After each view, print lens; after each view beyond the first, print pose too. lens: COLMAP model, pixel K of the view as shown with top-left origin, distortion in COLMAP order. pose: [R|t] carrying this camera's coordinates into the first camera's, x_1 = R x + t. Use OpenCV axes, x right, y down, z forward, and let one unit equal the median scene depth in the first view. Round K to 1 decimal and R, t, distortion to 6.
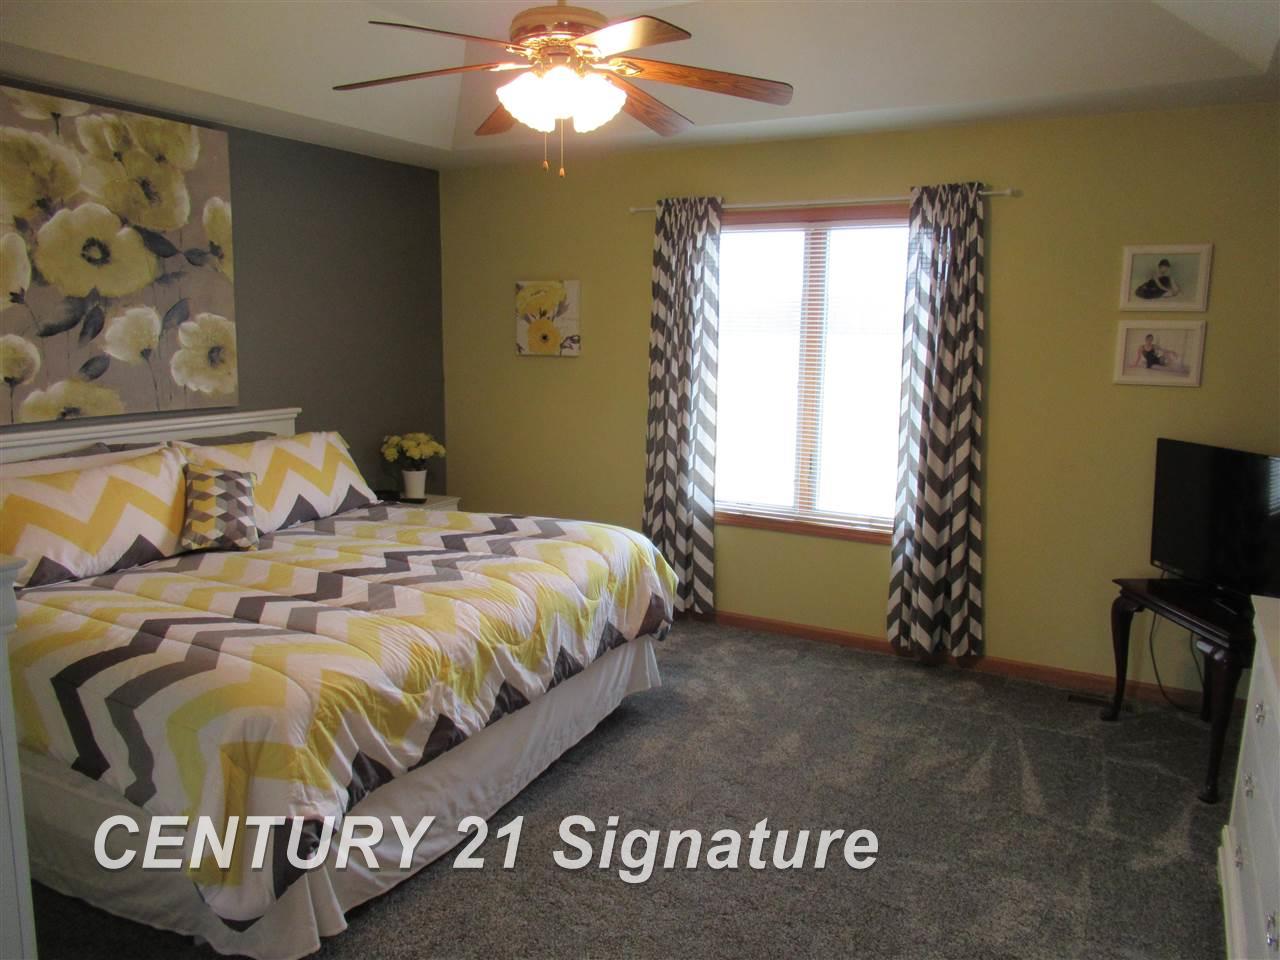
lens RADIAL K [[959.3, 0, 646.5], [0, 959.3, 482.2], [0, 0, 1]] dist [-0.000884, 0.005106]
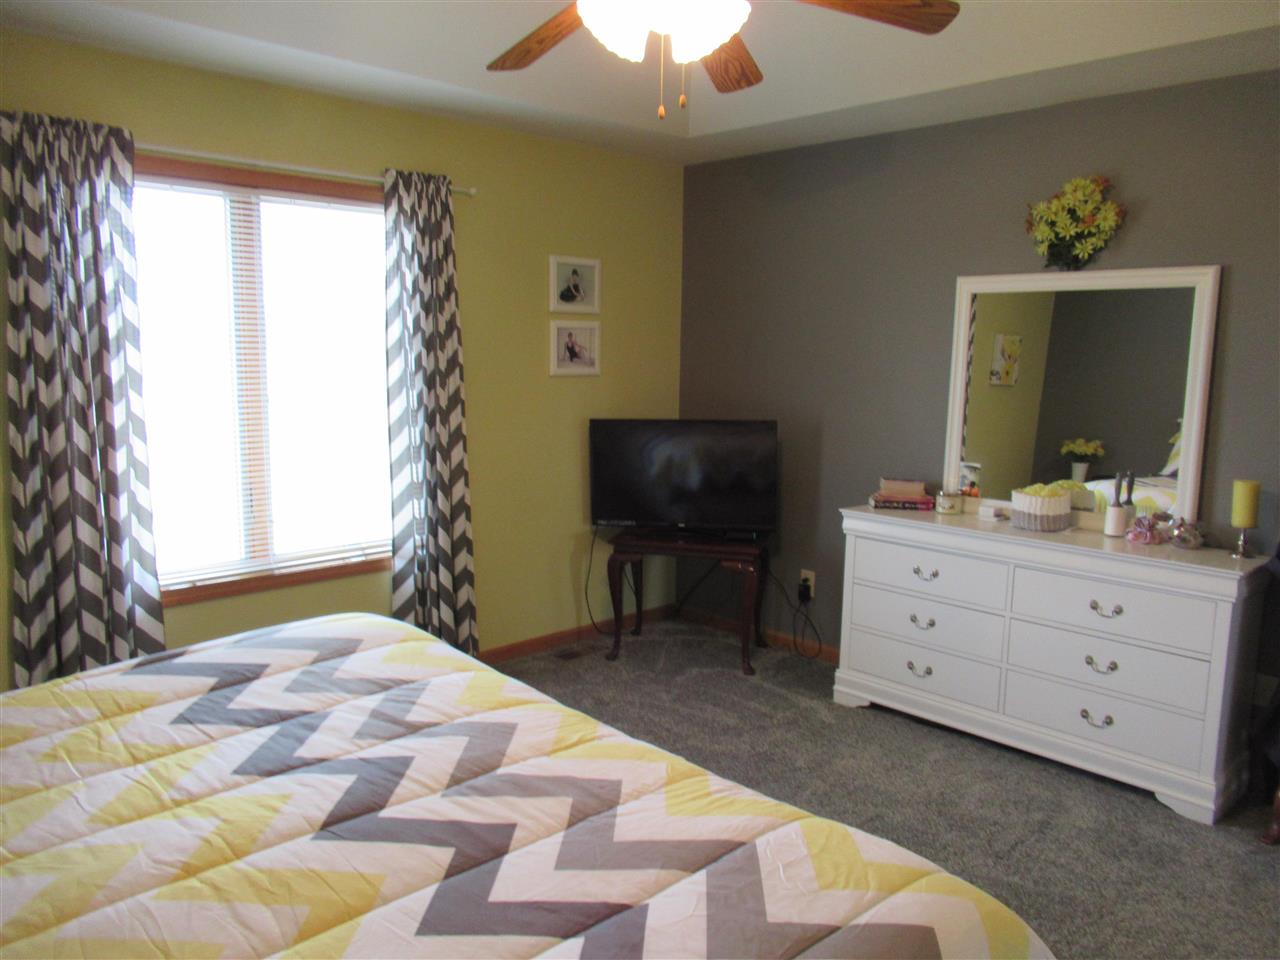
lens RADIAL K [[959.3, 0, 645.3], [0, 959.3, 481.7], [0, 0, 1]] dist [-0.000884, 0.005106]
pose [[0.298460, -0.145791, 0.943221, -0.716014], [0.149636, 0.983190, 0.104621, -0.103013], [-0.942619, 0.109915, 0.315259, 0.693299]]
